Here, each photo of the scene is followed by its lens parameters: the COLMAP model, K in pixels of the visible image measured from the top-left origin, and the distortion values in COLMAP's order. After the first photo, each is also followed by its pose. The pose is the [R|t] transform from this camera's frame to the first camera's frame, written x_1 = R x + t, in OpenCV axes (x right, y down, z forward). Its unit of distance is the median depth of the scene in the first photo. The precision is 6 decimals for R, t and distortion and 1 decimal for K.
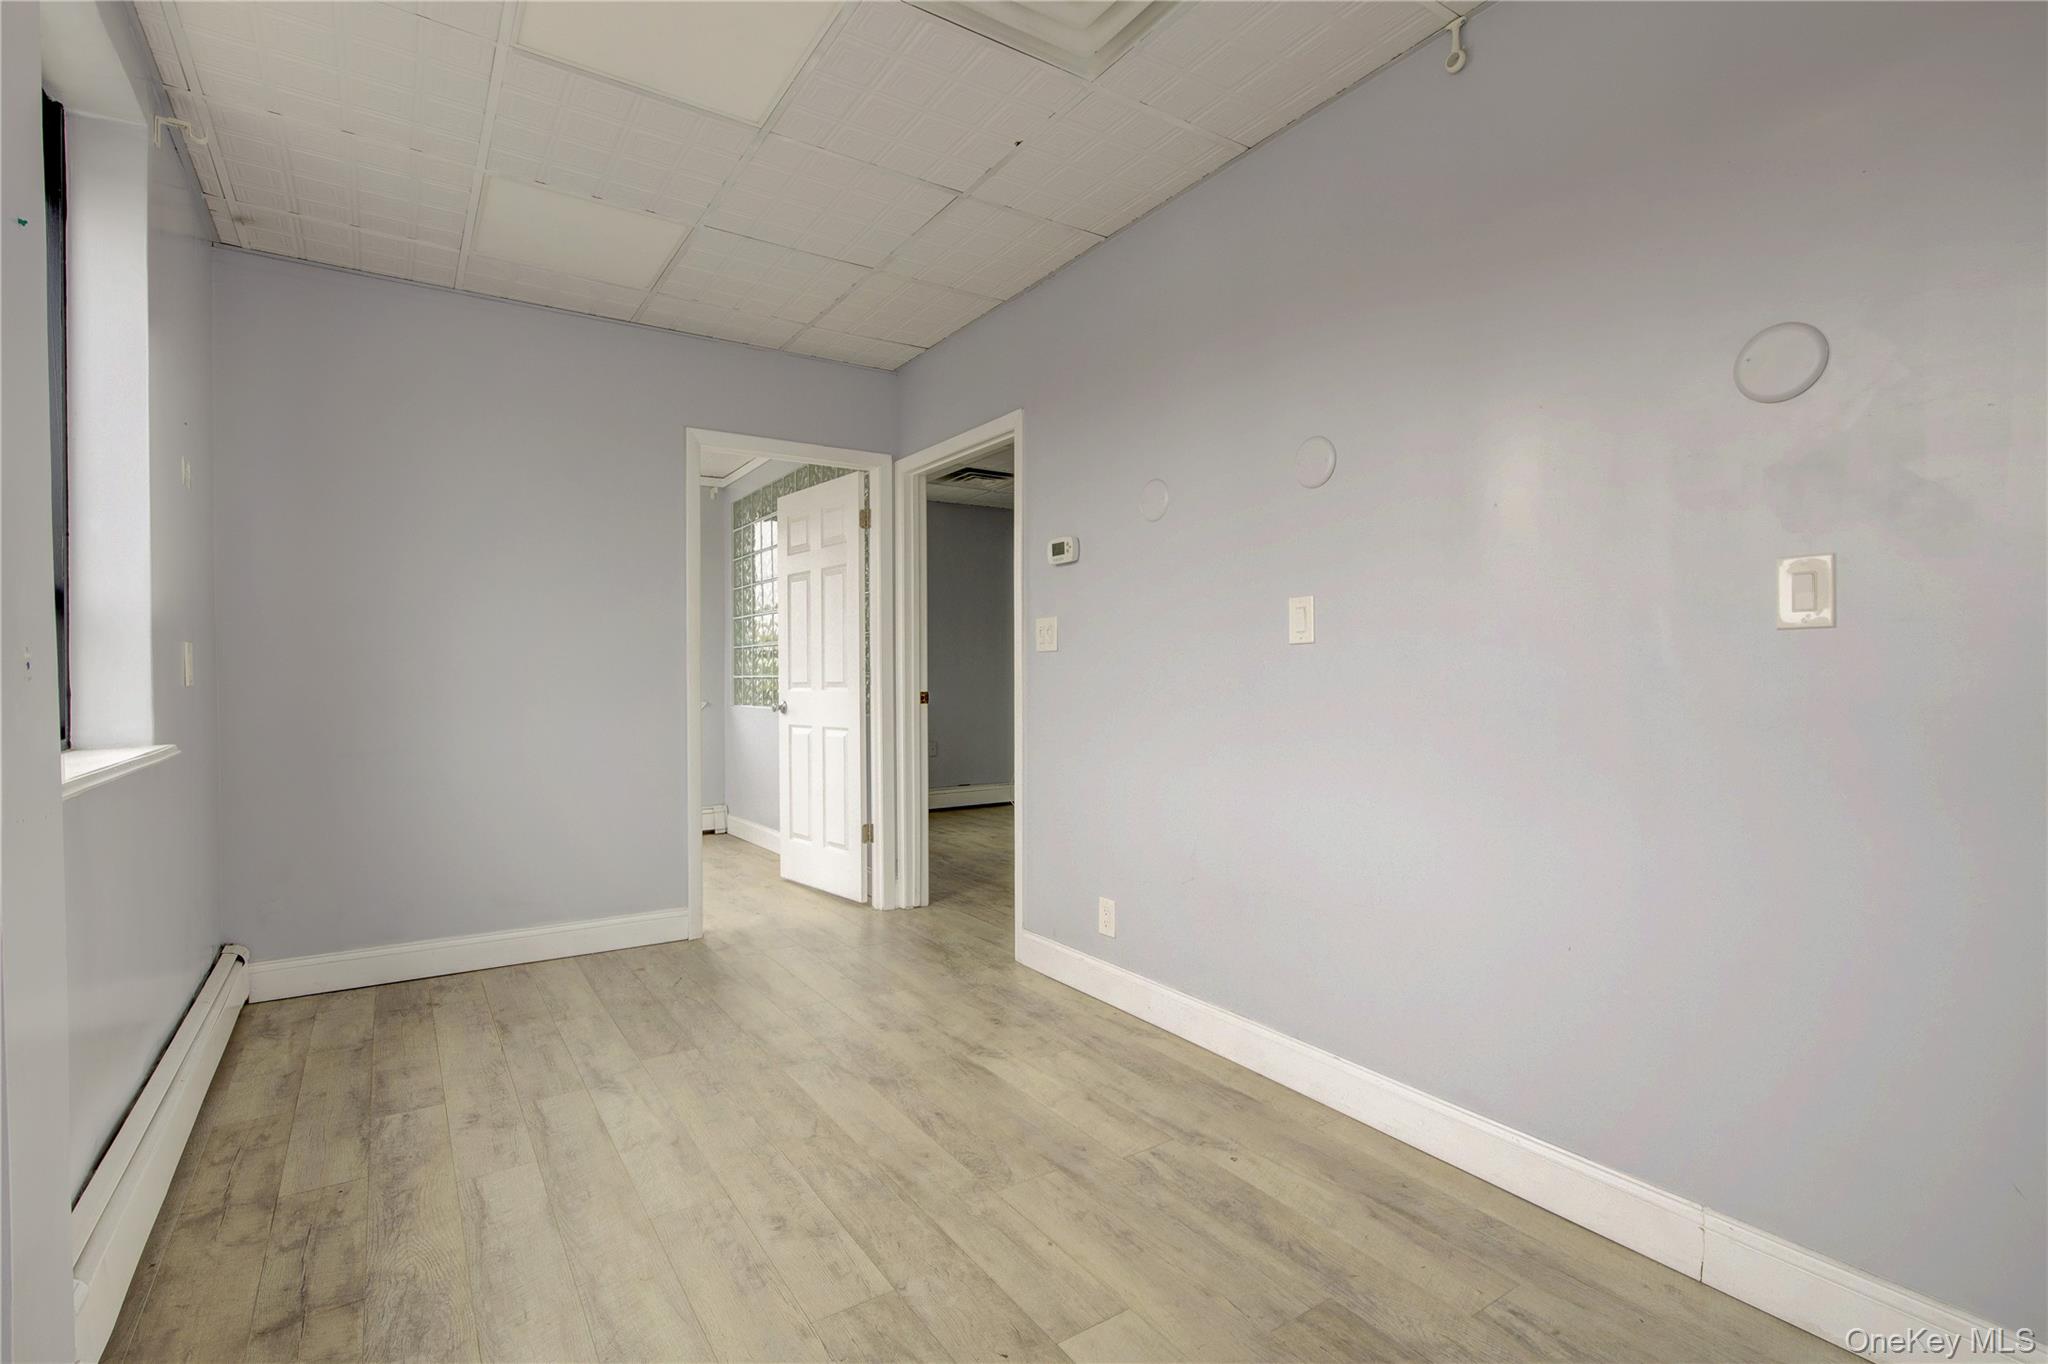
lens RADIAL K [[943.2, 0, 1014.9], [0, 943.2, 693.0], [0, 0, 1]] dist [0.002480, -0.001290]
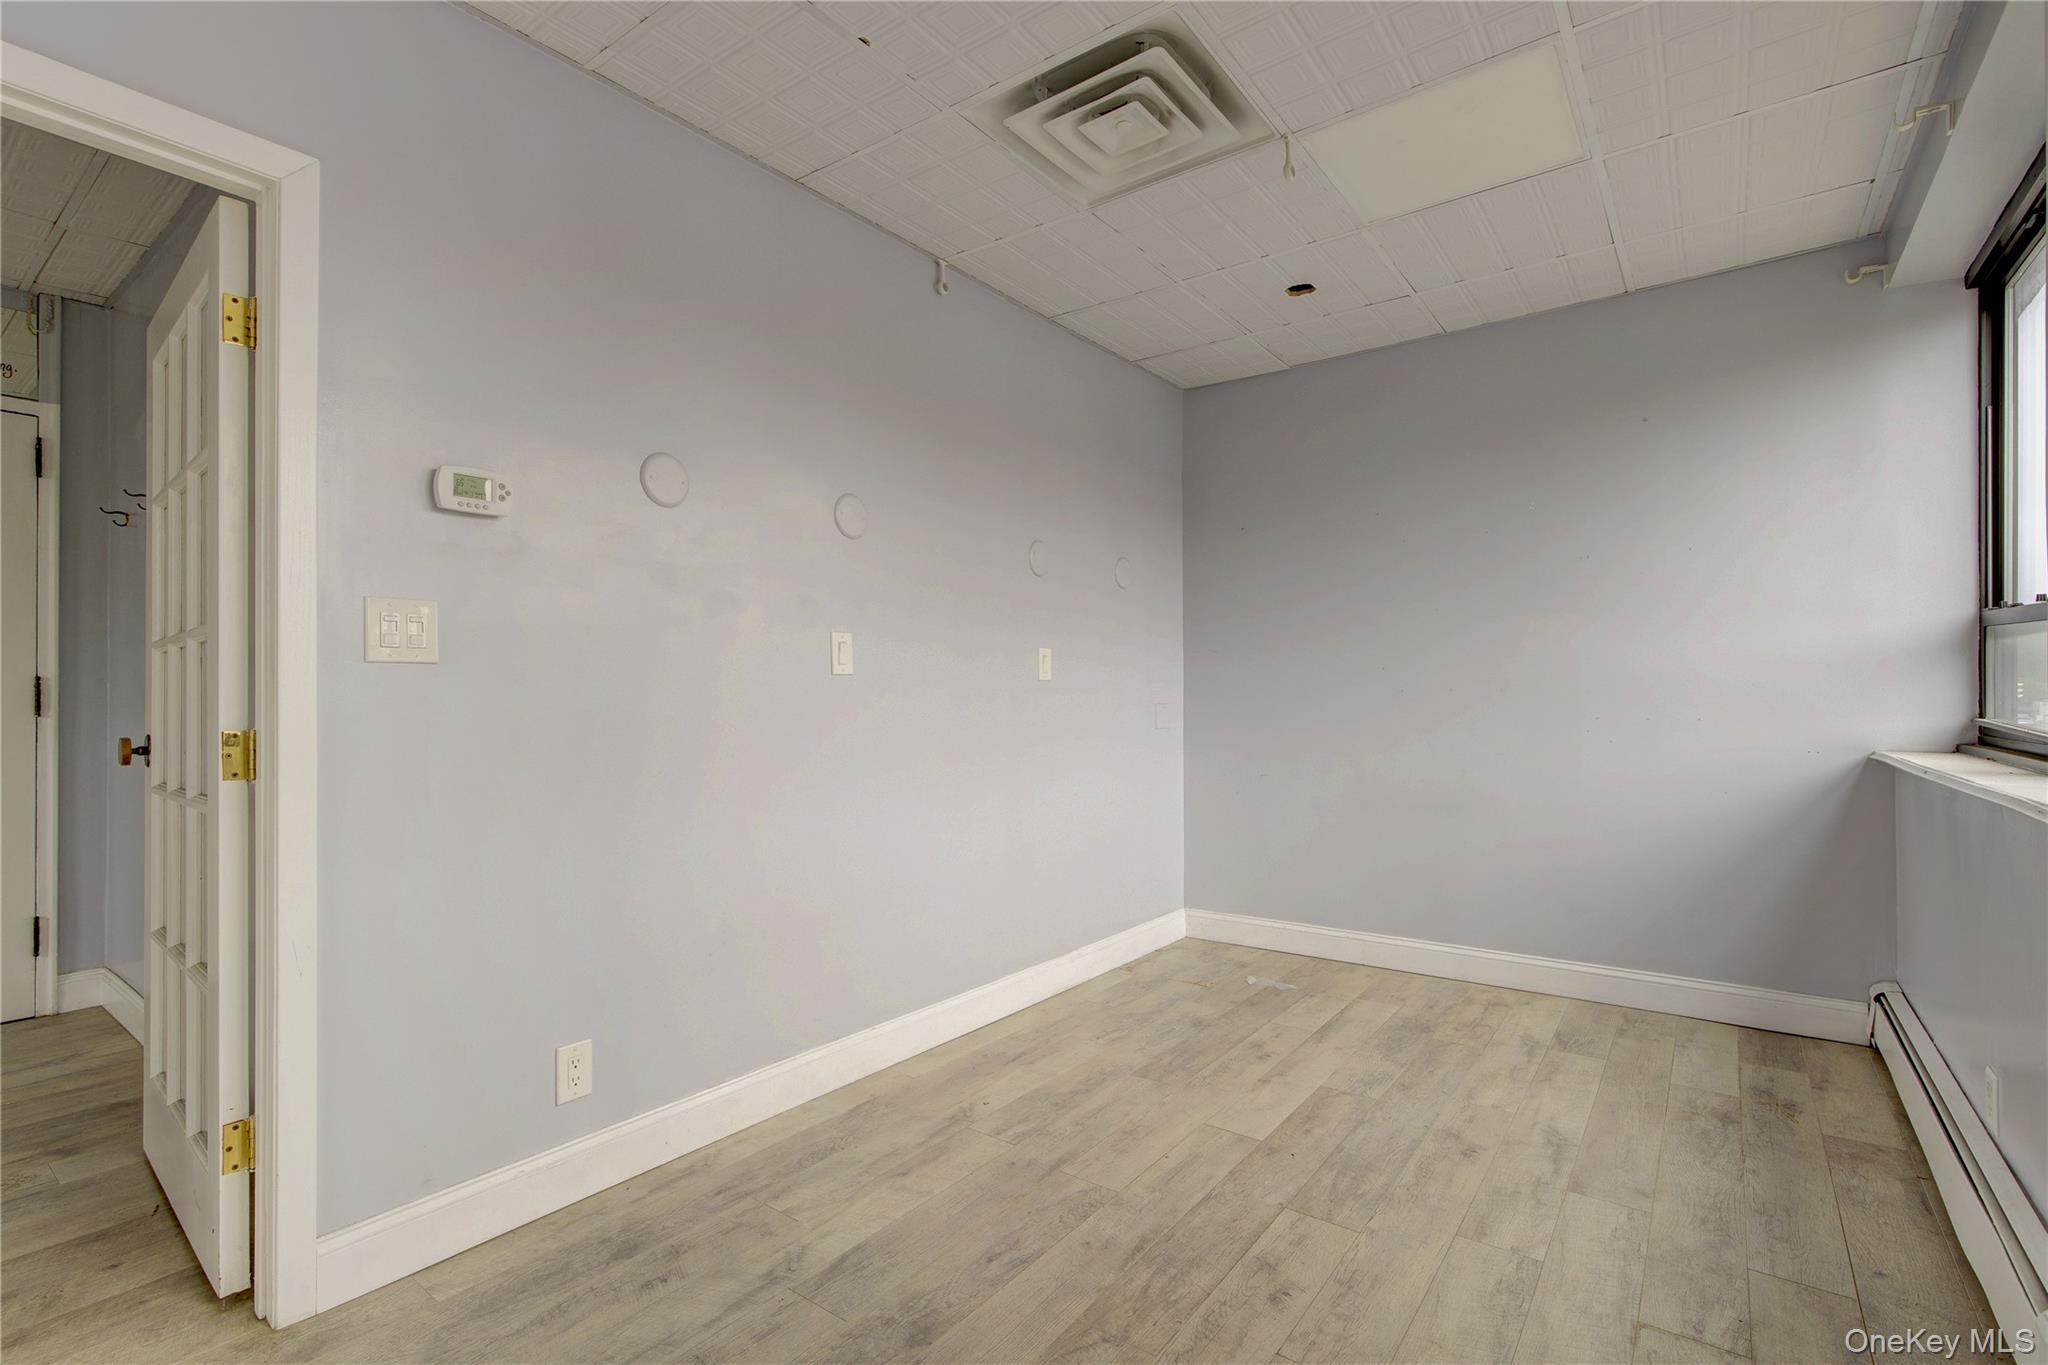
lens RADIAL K [[943.2, 0, 986.8], [0, 943.2, 691.6], [0, 0, 1]] dist [0.002480, -0.001290]
pose [[-0.314514, 0.009781, 0.949202, -0.834504], [0.022569, 0.999741, -0.002823, -0.027127], [-0.948984, 0.020535, -0.314654, 1.240689]]
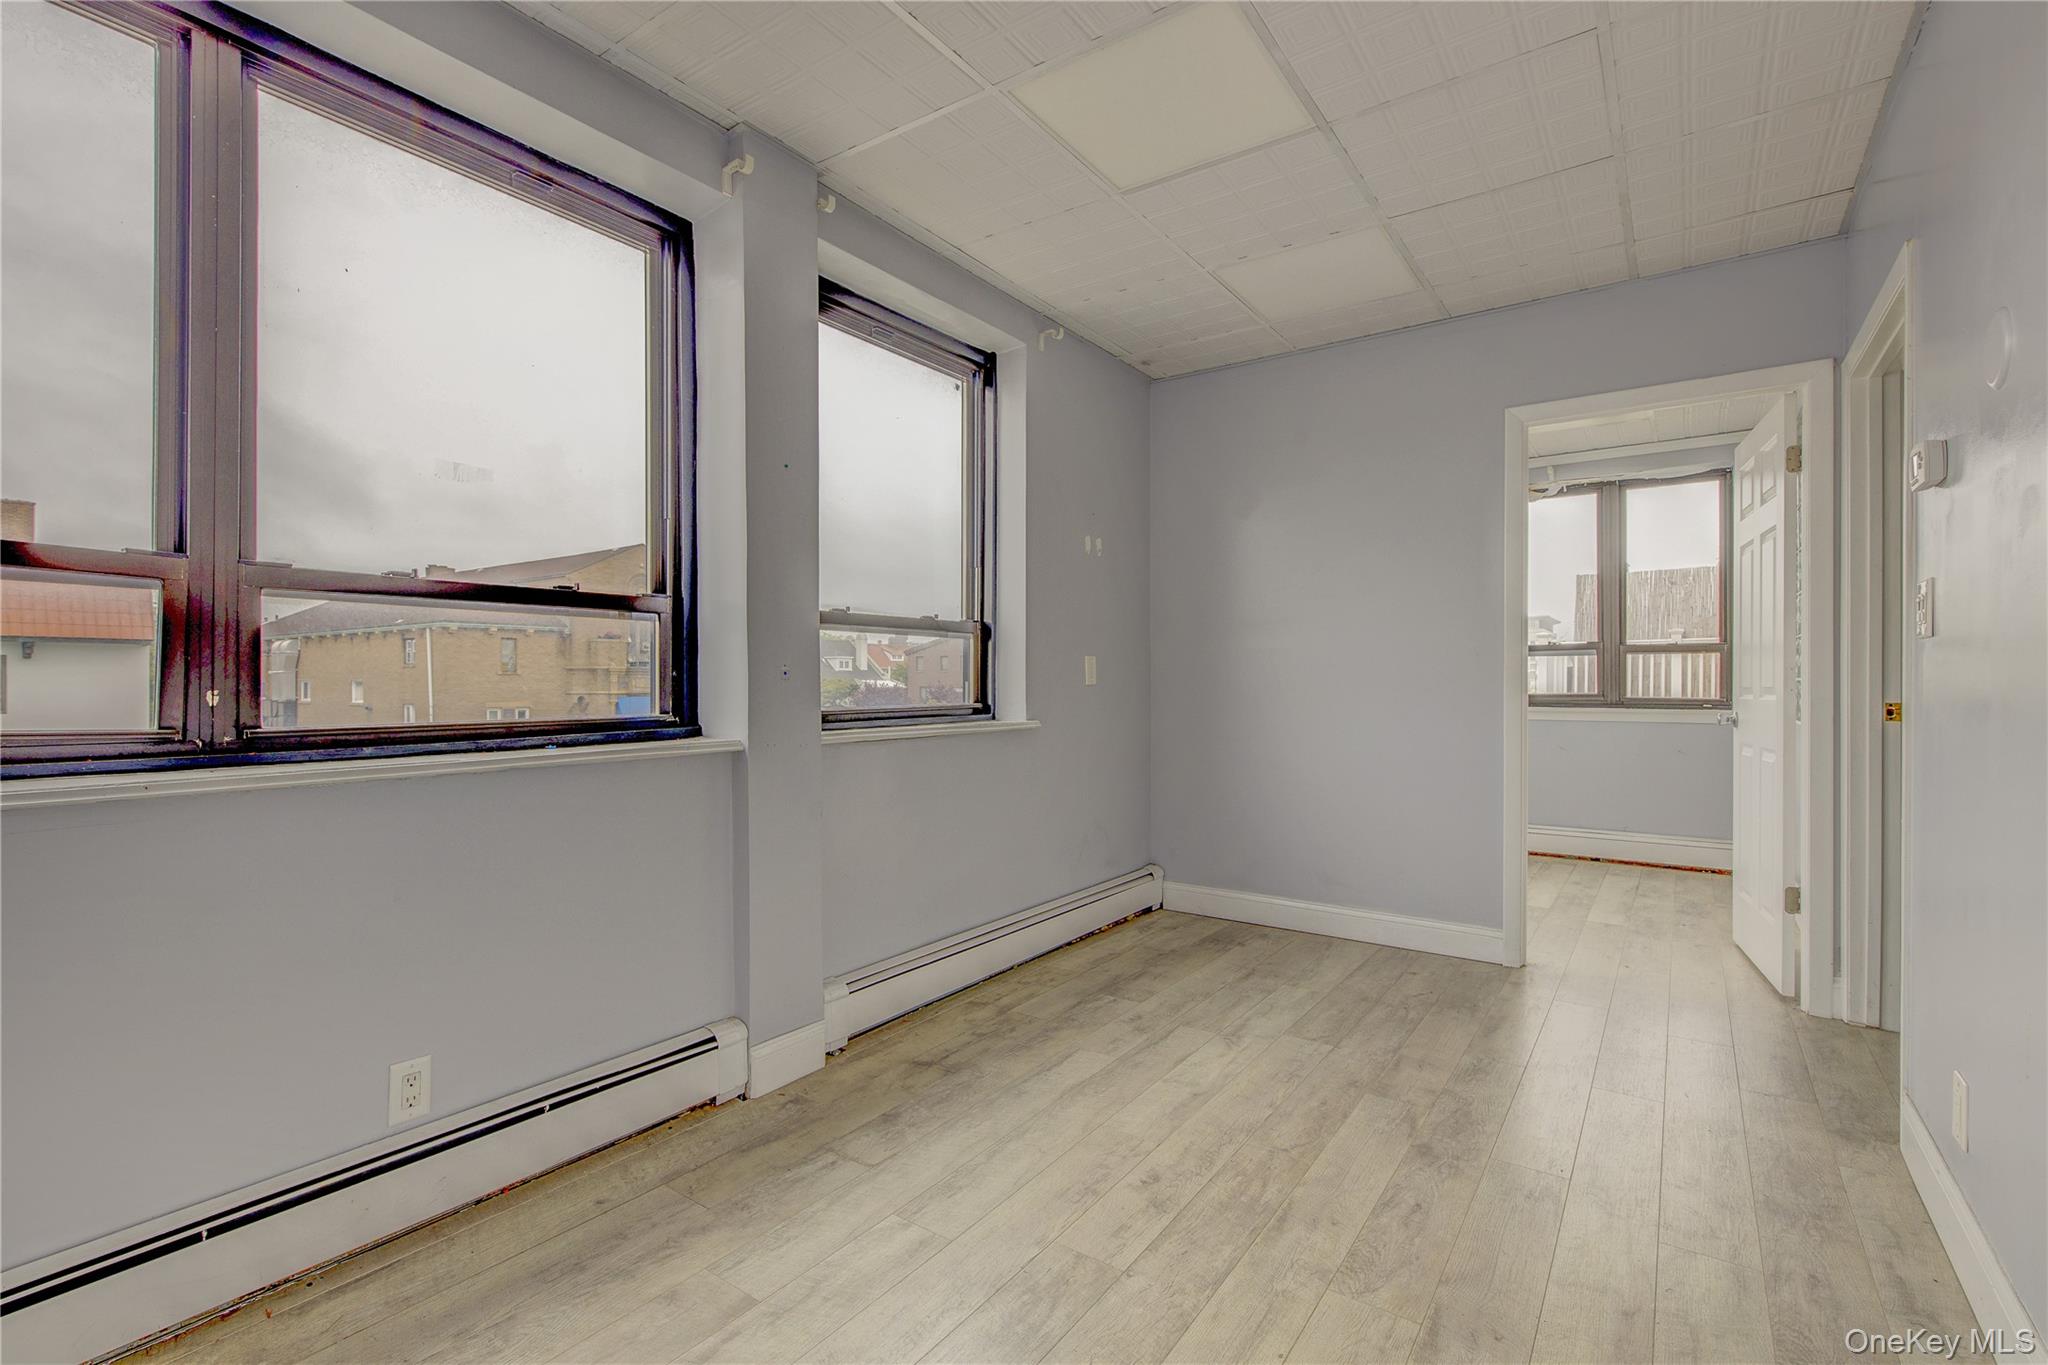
lens RADIAL K [[939.4, 0, 1003.2], [0, 939.4, 688.1], [0, 0, 1]] dist [-0.000827, 0.000194]
pose [[0.349518, 0.009911, -0.936877, 0.558984], [-0.018684, 0.999819, 0.003607, -0.004525], [0.936743, 0.016244, 0.349640, 0.362765]]
